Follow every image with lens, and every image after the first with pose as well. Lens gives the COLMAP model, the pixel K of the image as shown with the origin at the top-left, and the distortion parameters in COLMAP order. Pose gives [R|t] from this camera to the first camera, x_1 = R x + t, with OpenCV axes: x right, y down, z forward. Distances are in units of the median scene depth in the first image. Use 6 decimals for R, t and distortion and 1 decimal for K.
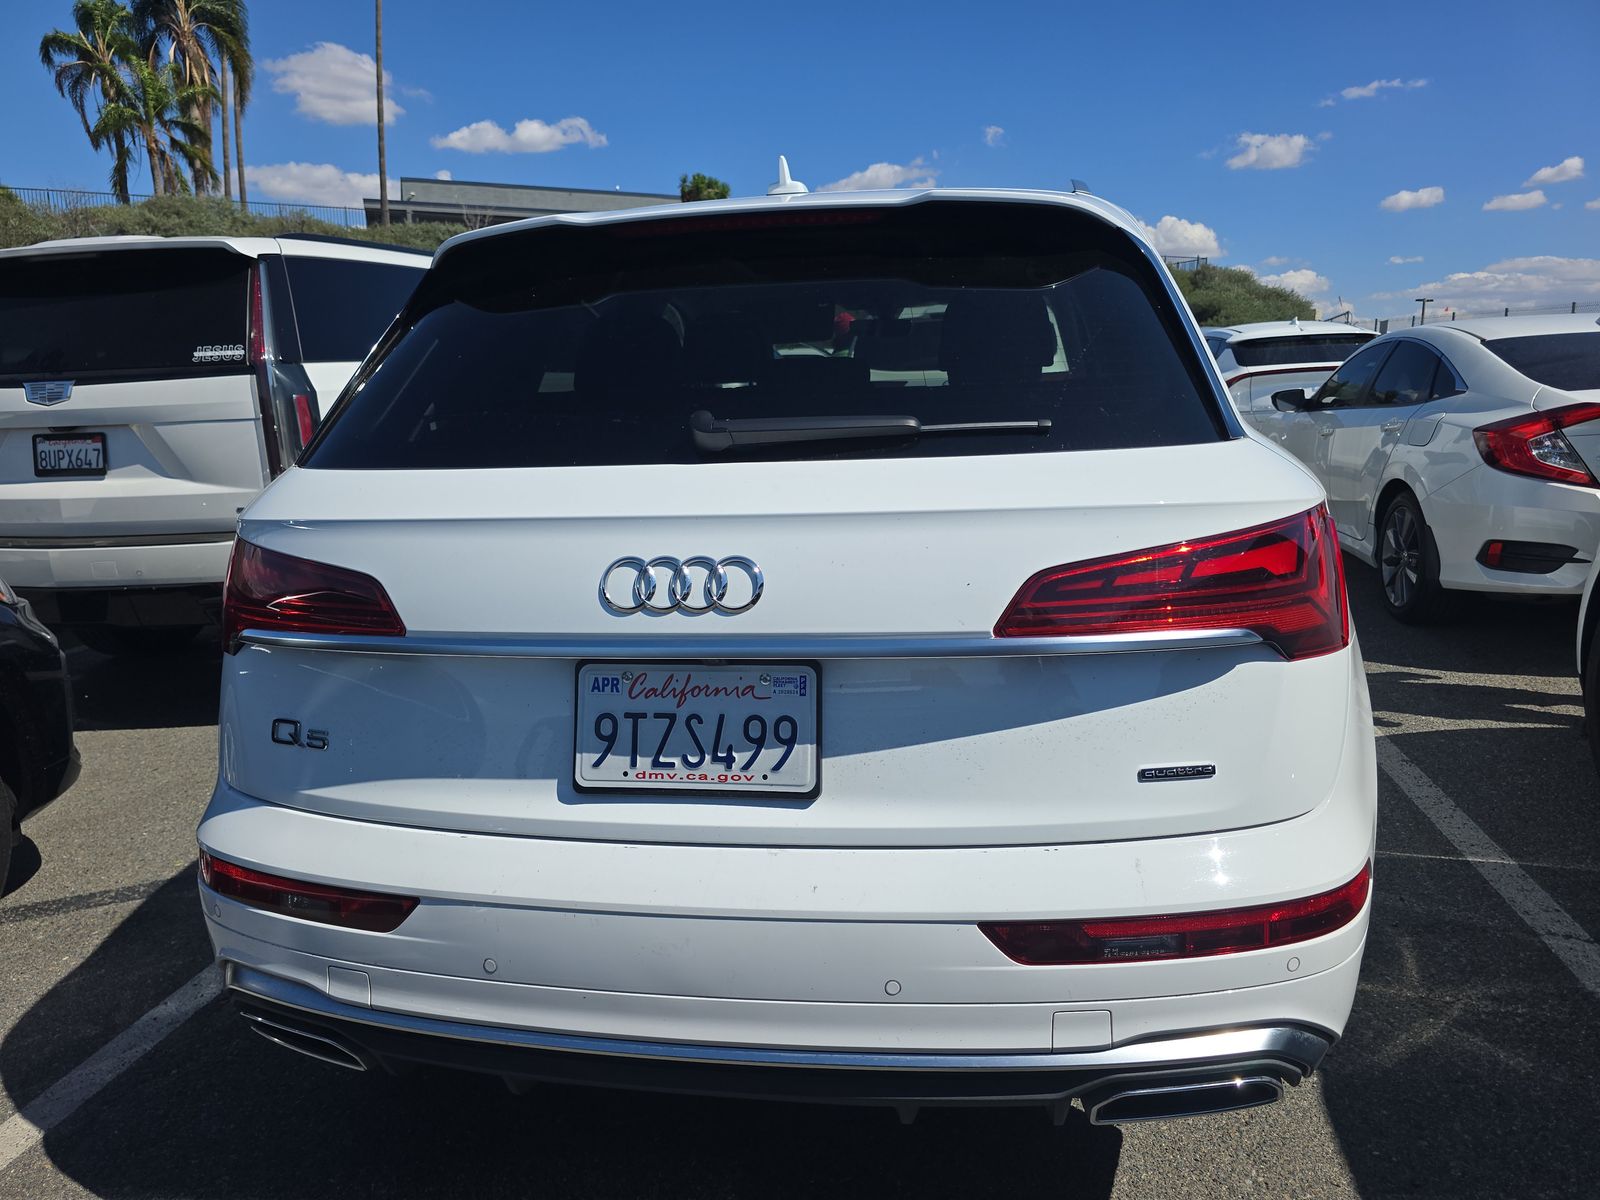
lens RADIAL K [[1156.6, 0, 787.7], [0, 1156.6, 578.2], [0, 0, 1]] dist [0.073144, -0.098473]
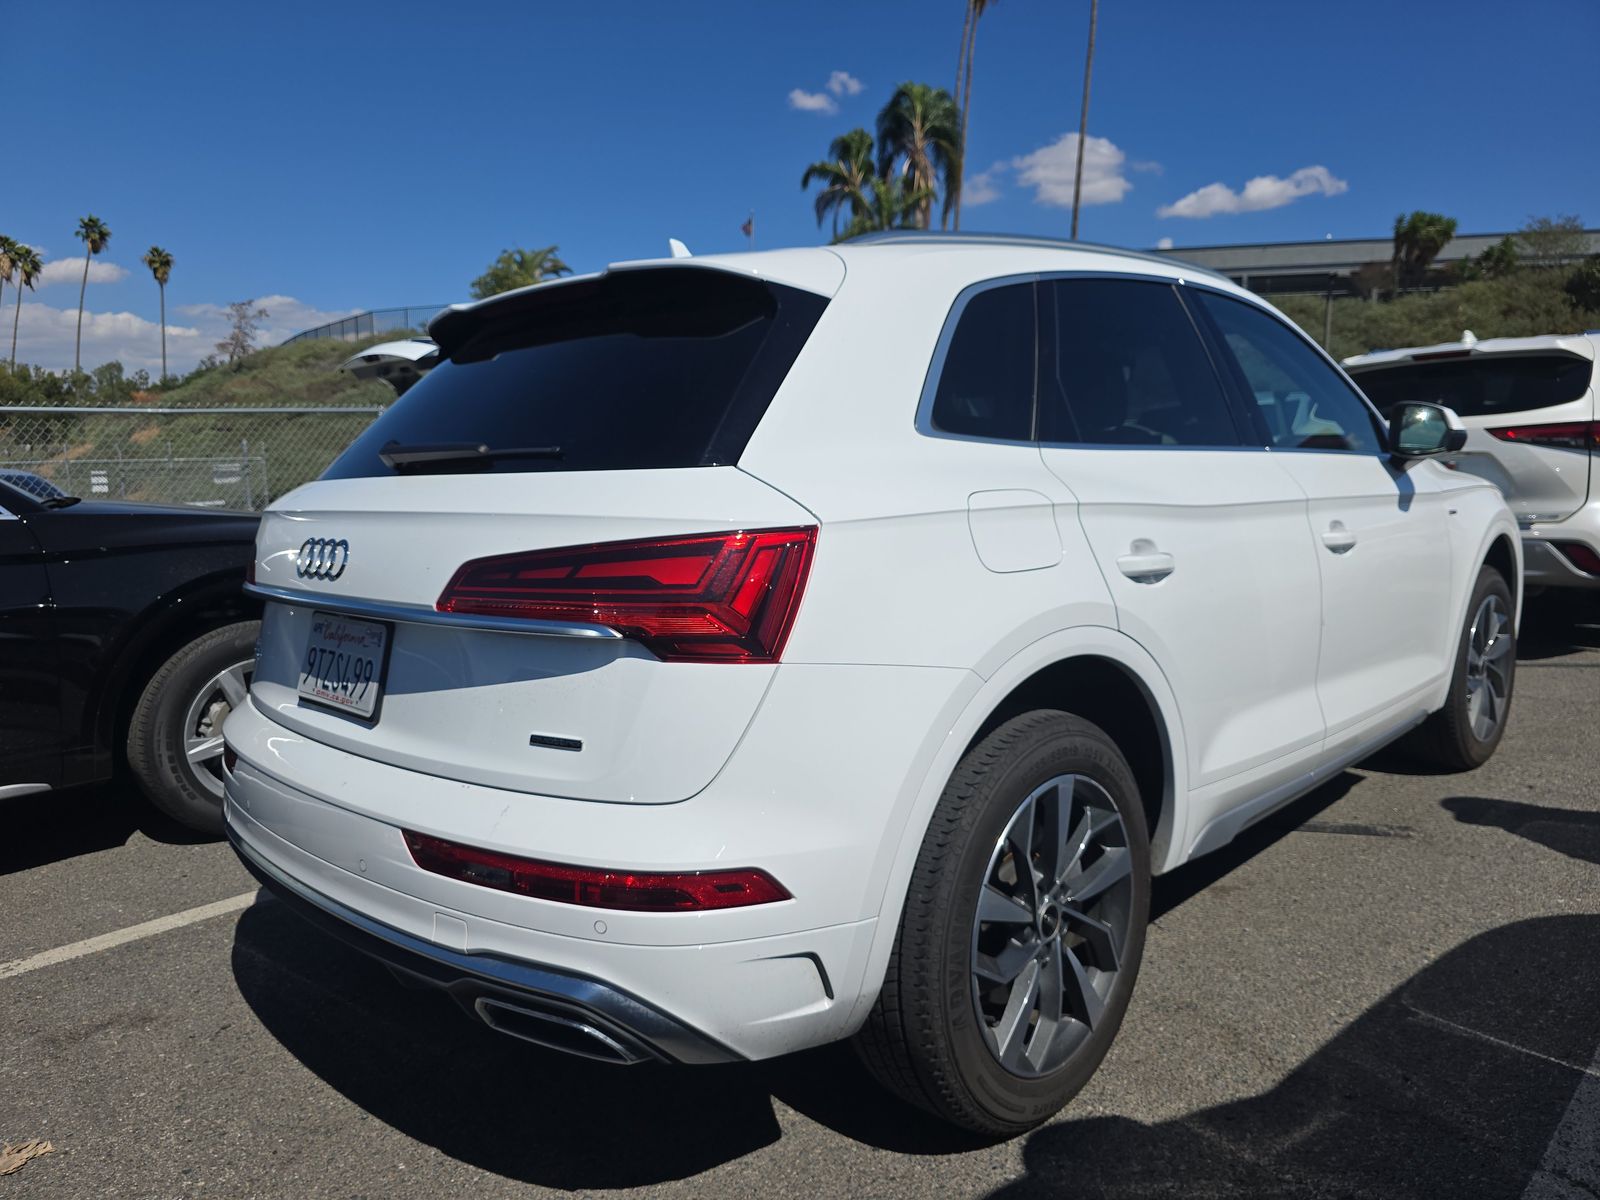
lens RADIAL K [[1156.6, 0, 787.7], [0, 1156.6, 578.2], [0, 0, 1]] dist [0.073144, -0.098473]
pose [[0.797647, 0.068881, -0.599179, 0.113380], [-0.101212, 0.994656, -0.020392, 0.000093], [0.594572, 0.076910, 0.800356, 0.016954]]
